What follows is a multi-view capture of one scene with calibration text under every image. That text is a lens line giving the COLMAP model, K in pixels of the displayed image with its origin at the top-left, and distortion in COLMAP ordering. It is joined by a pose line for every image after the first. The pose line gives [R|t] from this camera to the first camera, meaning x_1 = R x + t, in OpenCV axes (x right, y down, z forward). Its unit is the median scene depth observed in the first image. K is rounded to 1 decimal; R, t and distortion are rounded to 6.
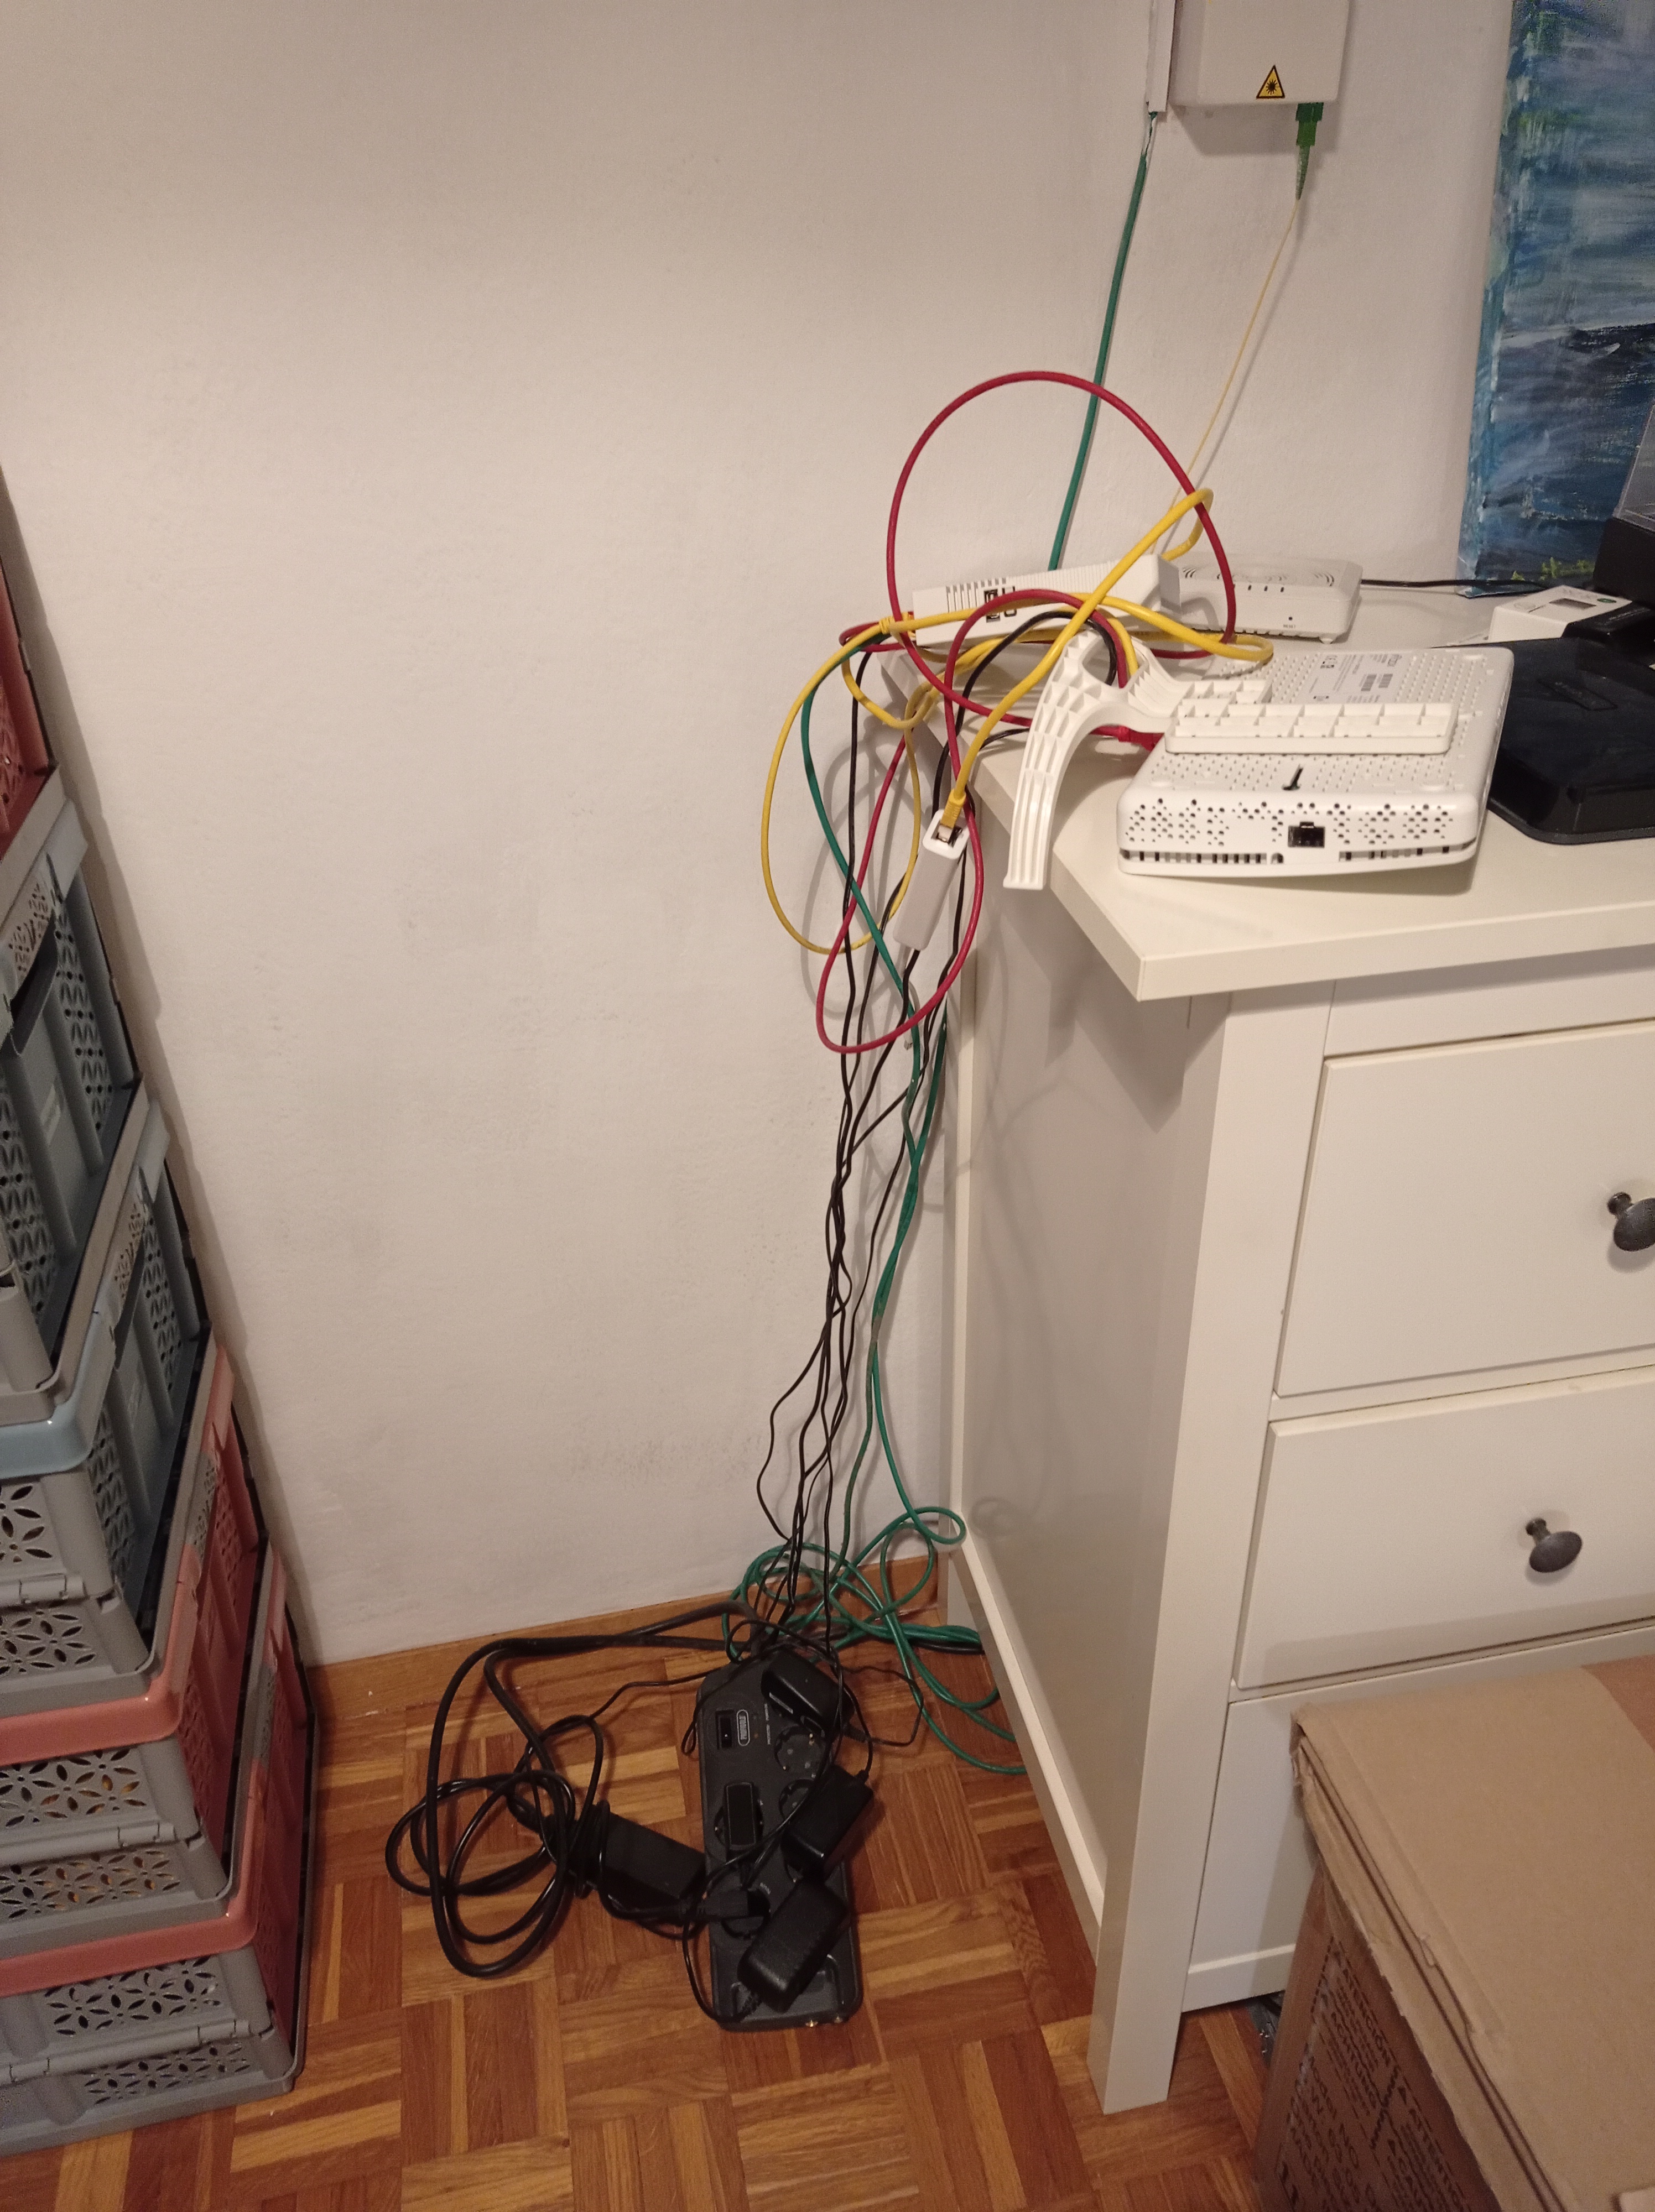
lens RADIAL K [[1681.6, 0, 831.7], [0, 1681.6, 1099.5], [0, 0, 1]] dist [0.036302, -0.053227]
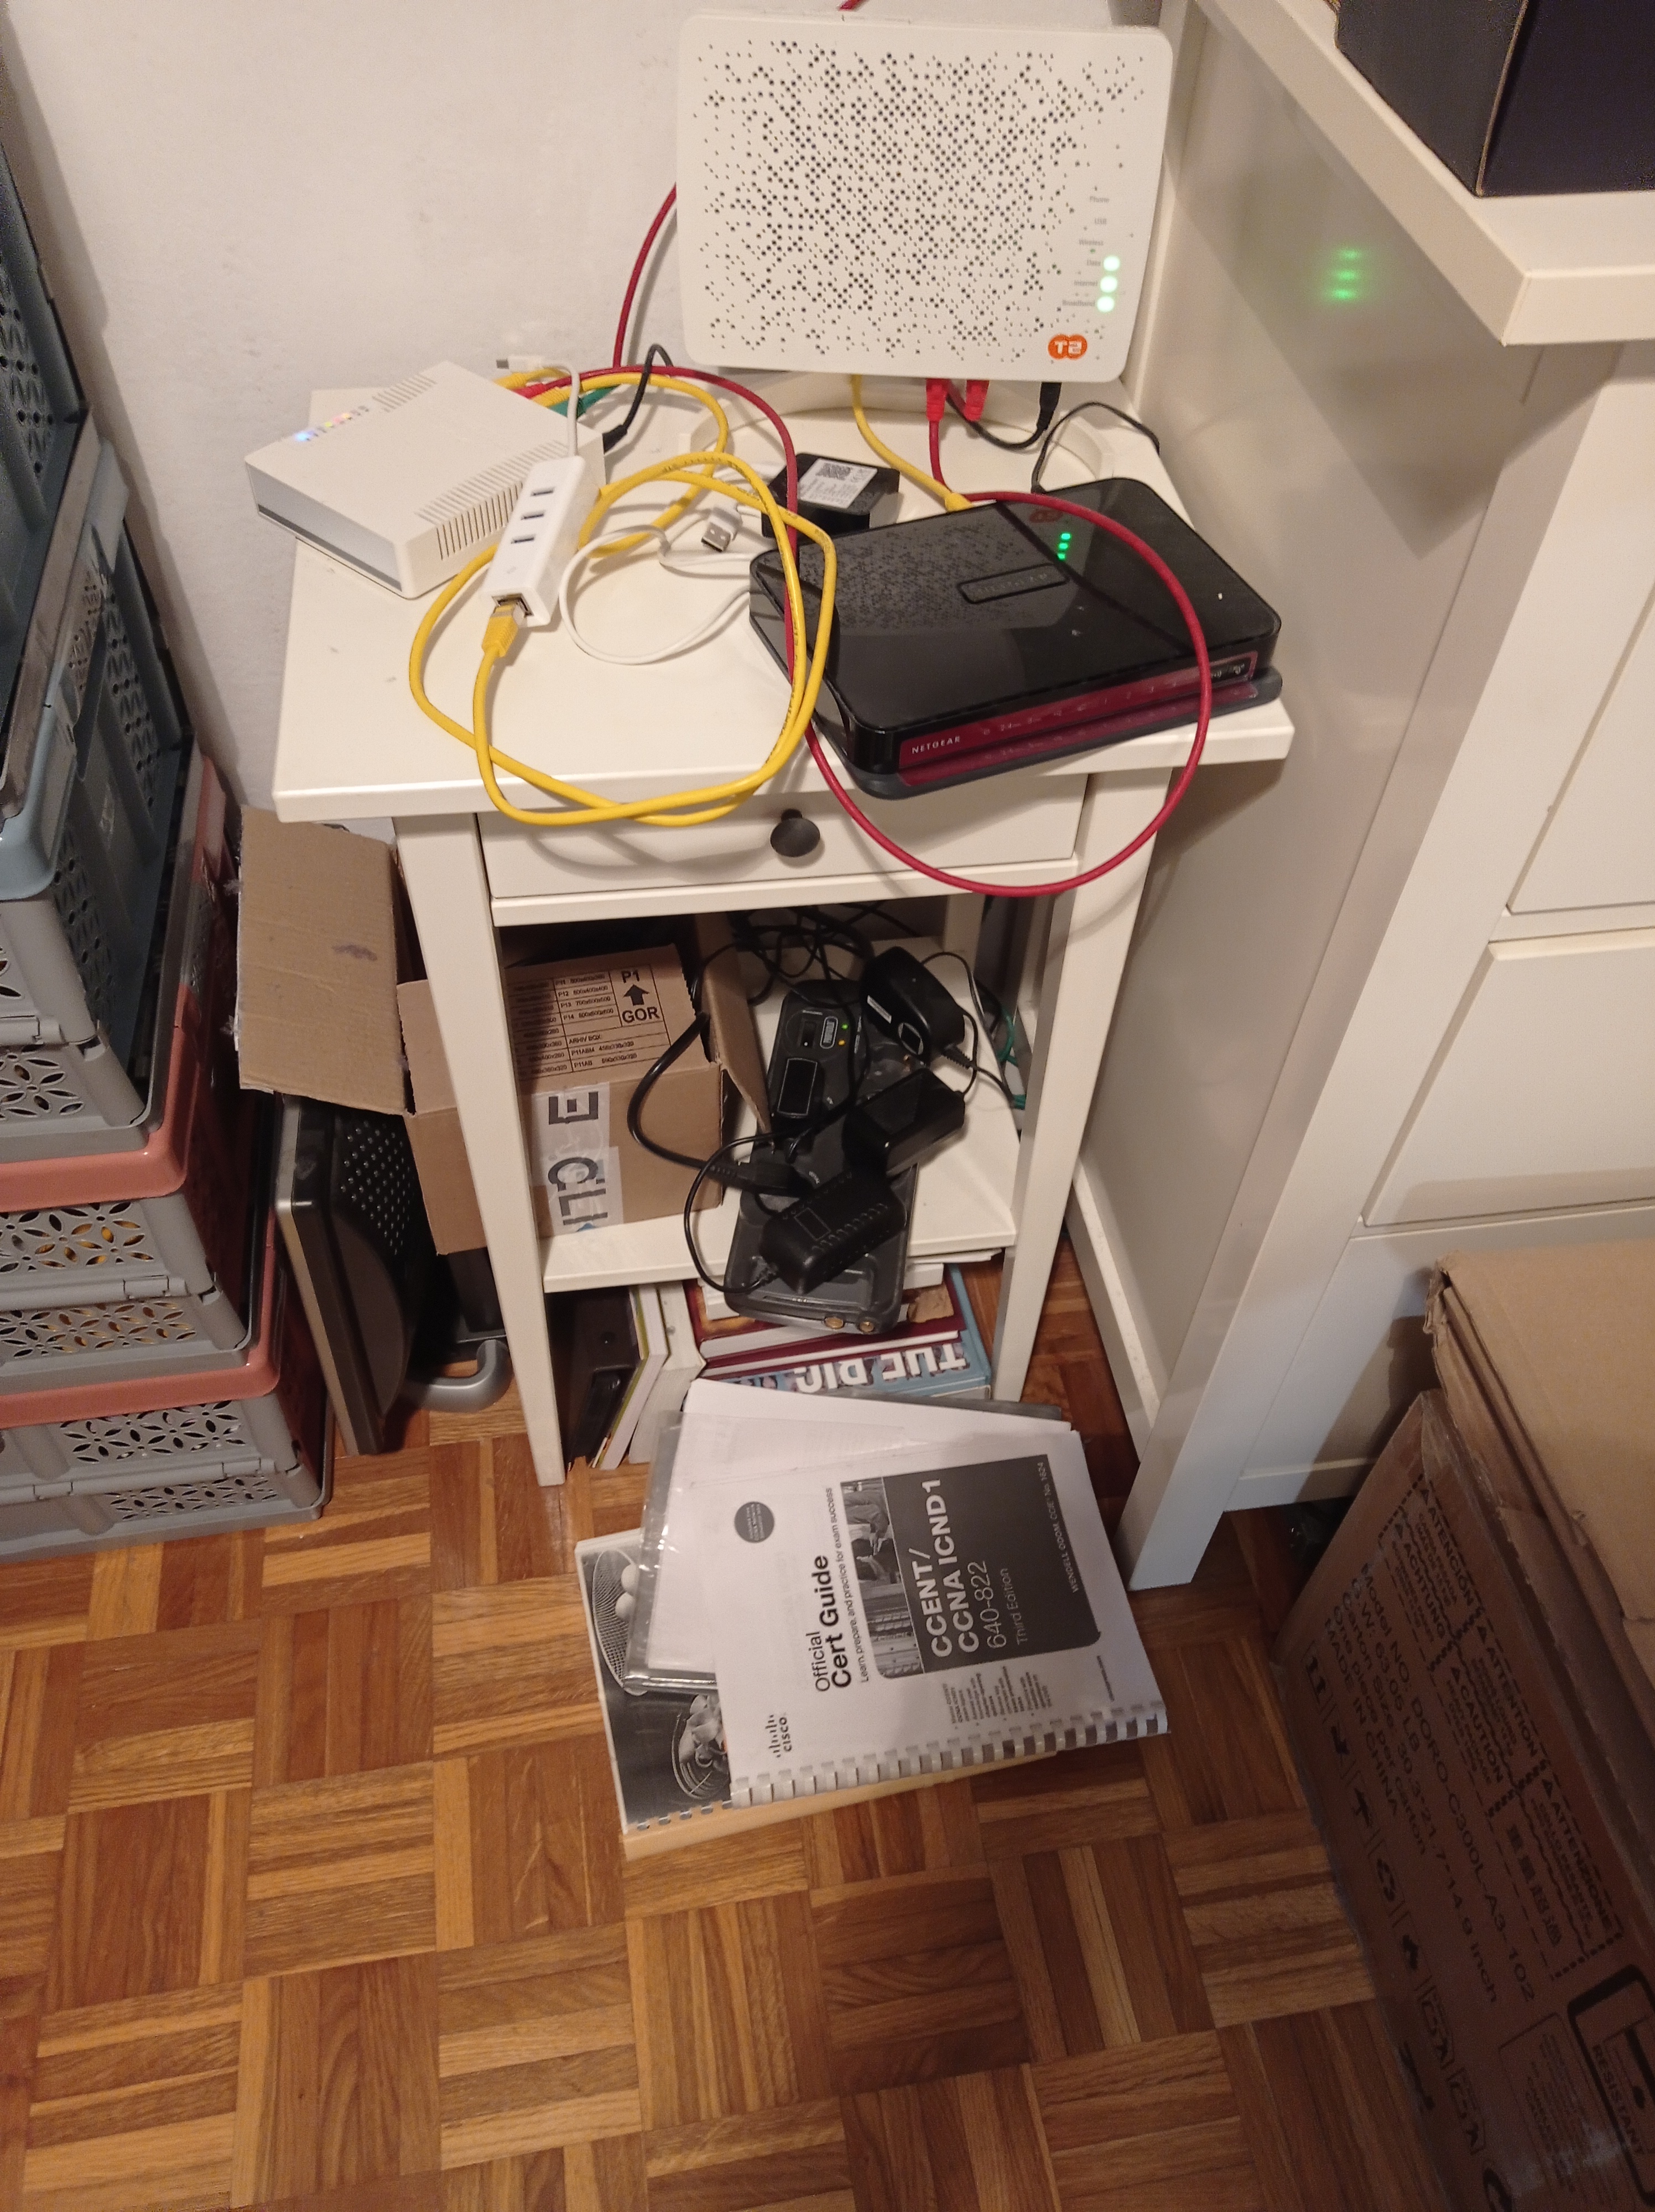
lens RADIAL K [[1681.6, 0, 827.3], [0, 1681.6, 1118.6], [0, 0, 1]] dist [0.036302, -0.053227]
pose [[0.997743, 0.066416, 0.009931, -0.049622], [-0.066016, 0.942912, 0.326434, 0.019864], [0.012316, -0.326353, 0.945168, 0.148946]]
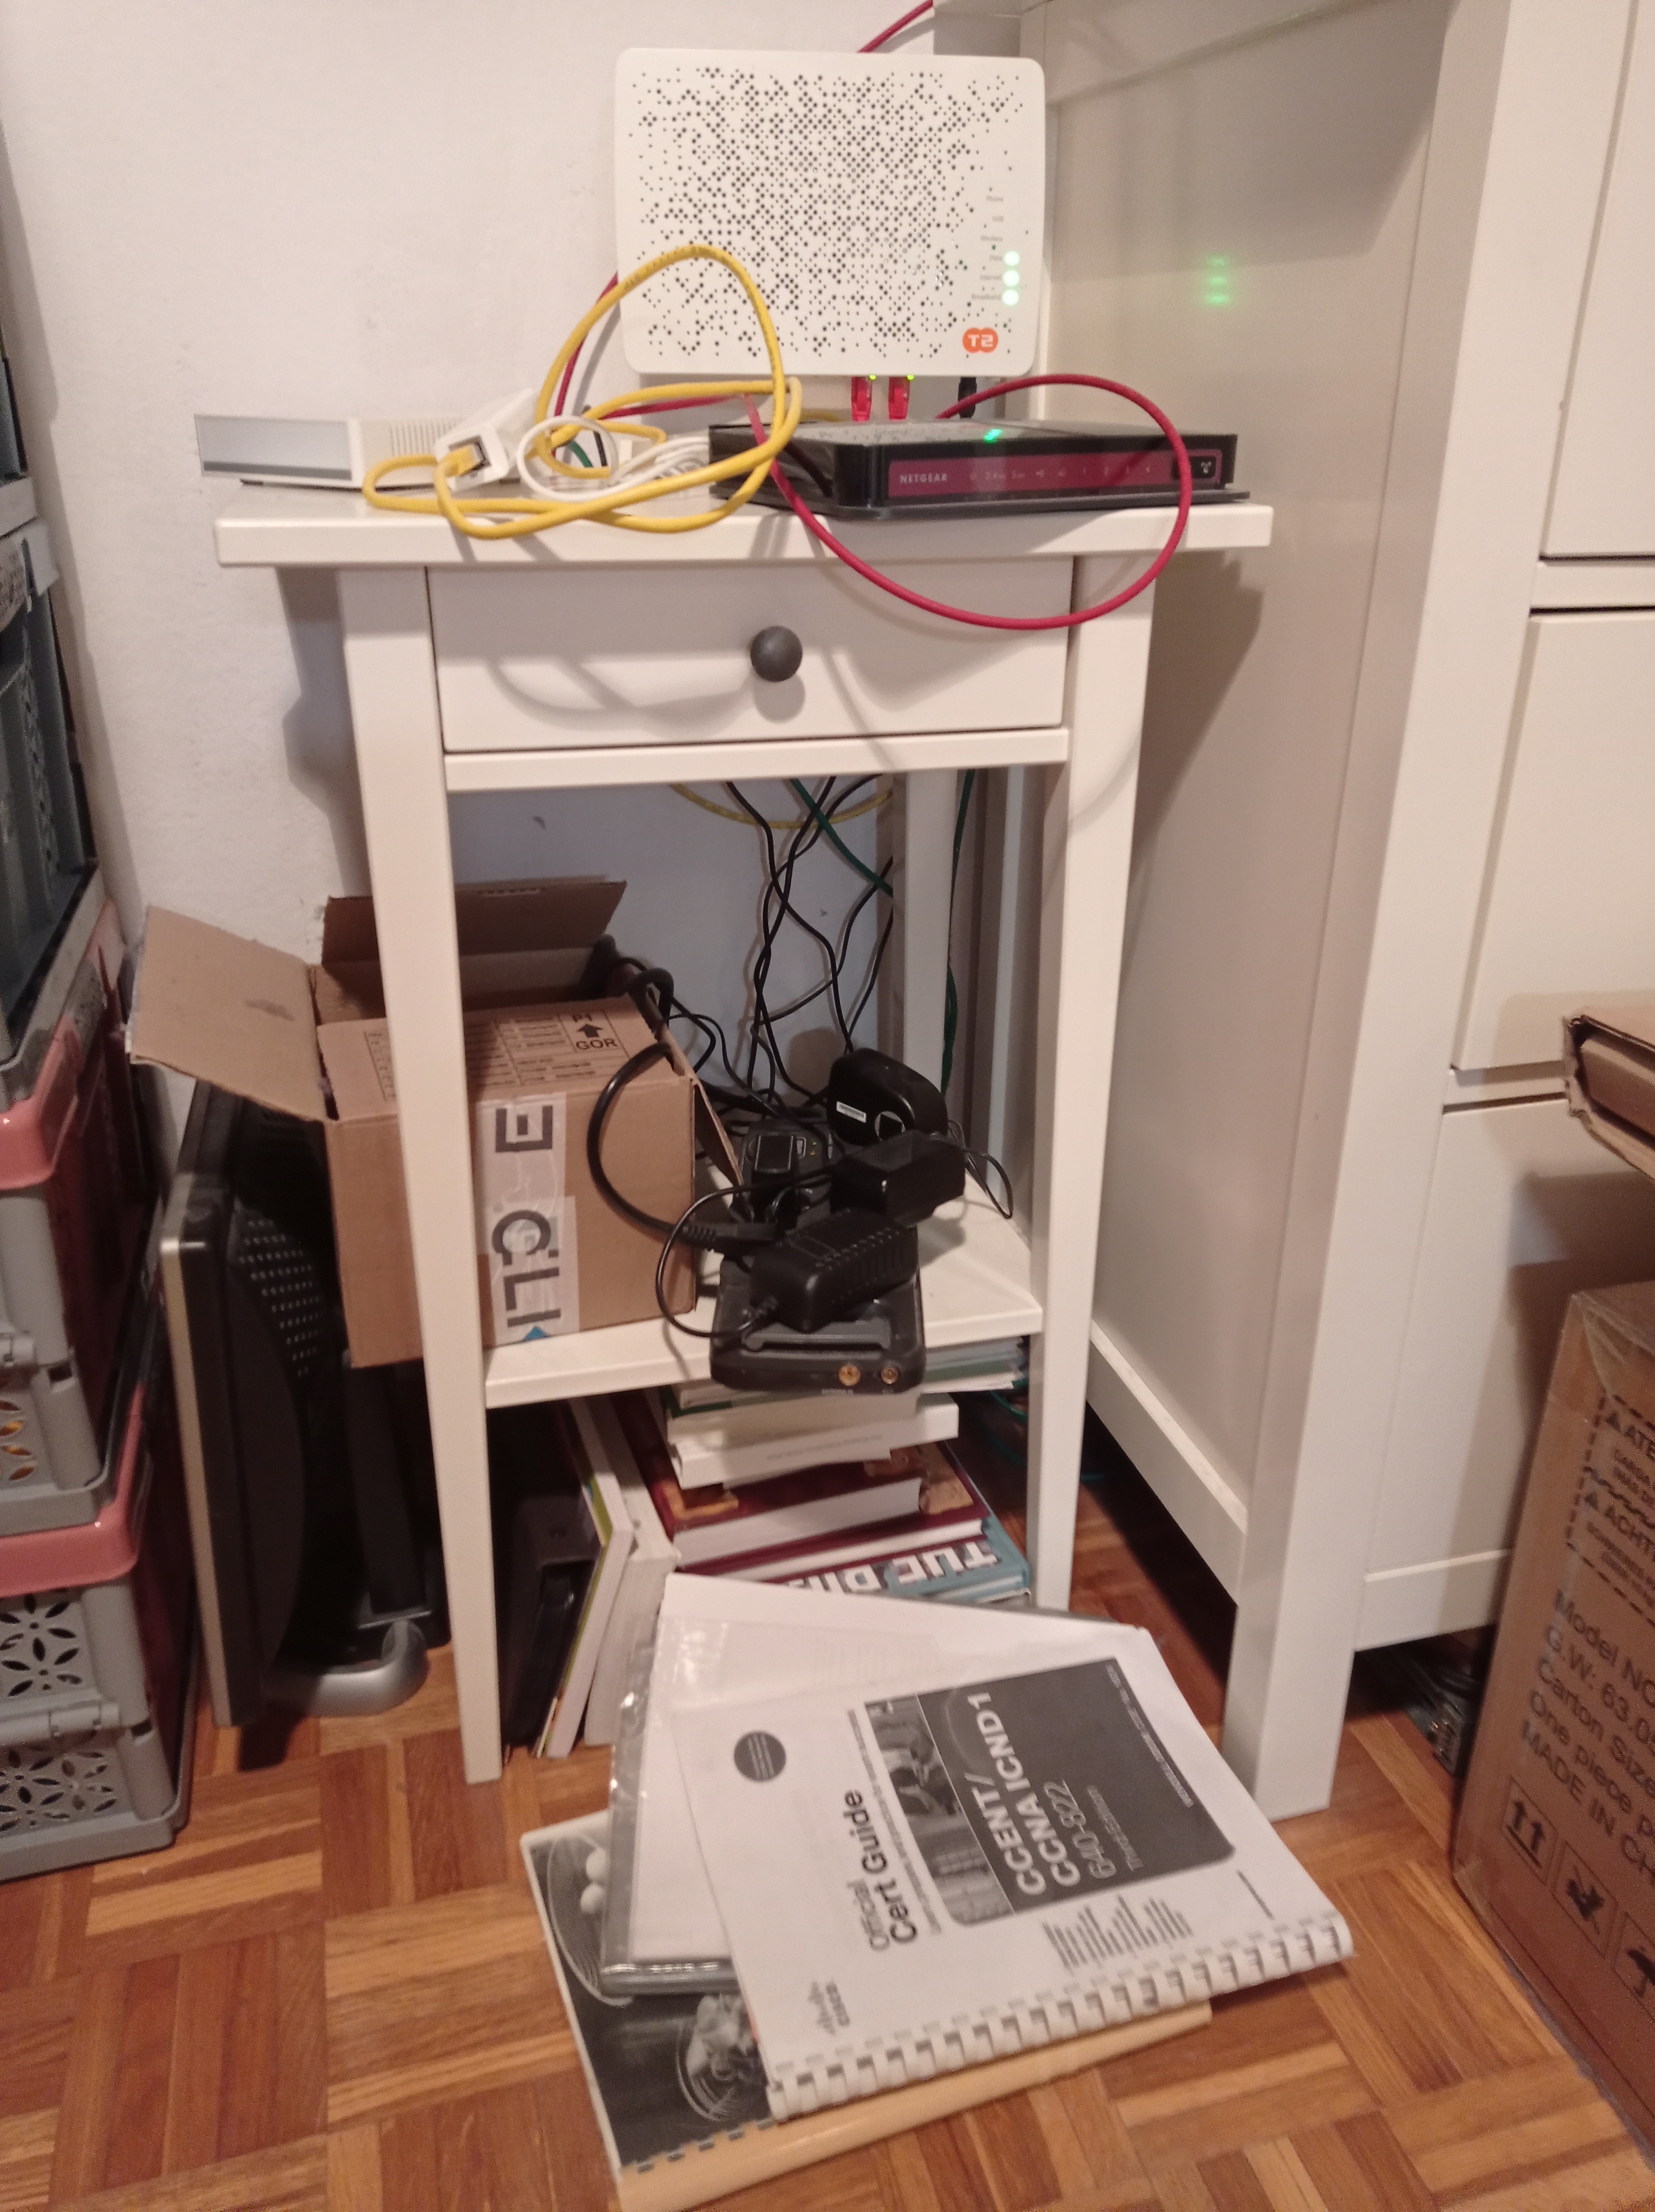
lens RADIAL K [[1681.6, 0, 825.9], [0, 1681.6, 1109.5], [0, 0, 1]] dist [0.036302, -0.053227]
pose [[0.997203, -0.005654, 0.074531, -0.094395], [0.015448, 0.991196, -0.131500, 0.401117], [-0.073131, 0.132283, 0.988510, 0.222443]]
